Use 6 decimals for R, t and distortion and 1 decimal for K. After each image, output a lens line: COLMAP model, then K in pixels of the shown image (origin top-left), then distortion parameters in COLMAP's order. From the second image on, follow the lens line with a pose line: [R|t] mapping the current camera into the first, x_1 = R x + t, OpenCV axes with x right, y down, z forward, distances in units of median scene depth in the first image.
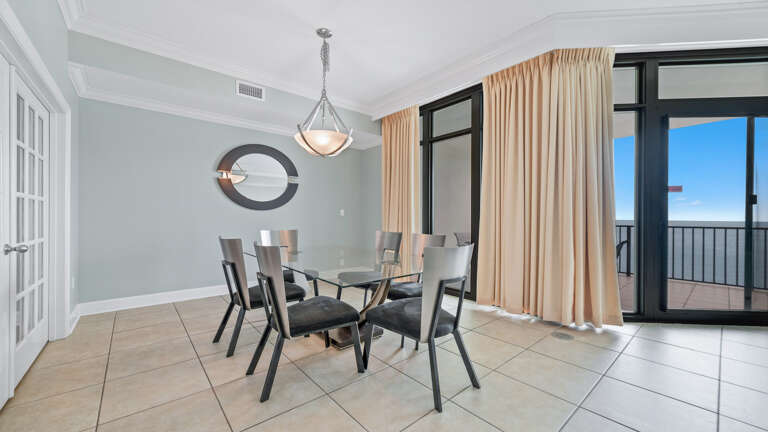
lens RADIAL K [[294.2, 0, 384.4], [0, 294.2, 216.1], [0, 0, 1]] dist [0.002596, 0.000126]
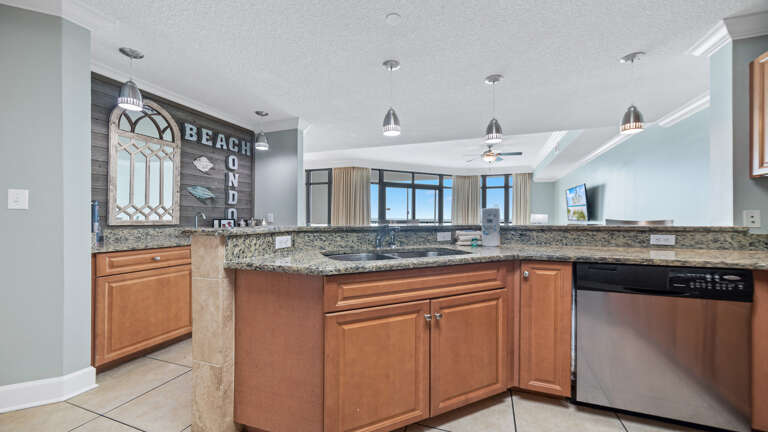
lens RADIAL K [[294.2, 0, 383.4], [0, 294.2, 217.4], [0, 0, 1]] dist [0.002596, 0.000126]
pose [[0.869340, -0.003081, 0.494206, -0.674602], [0.005277, 0.999981, -0.003047, 0.012414], [-0.494187, 0.005257, 0.869340, -1.781386]]
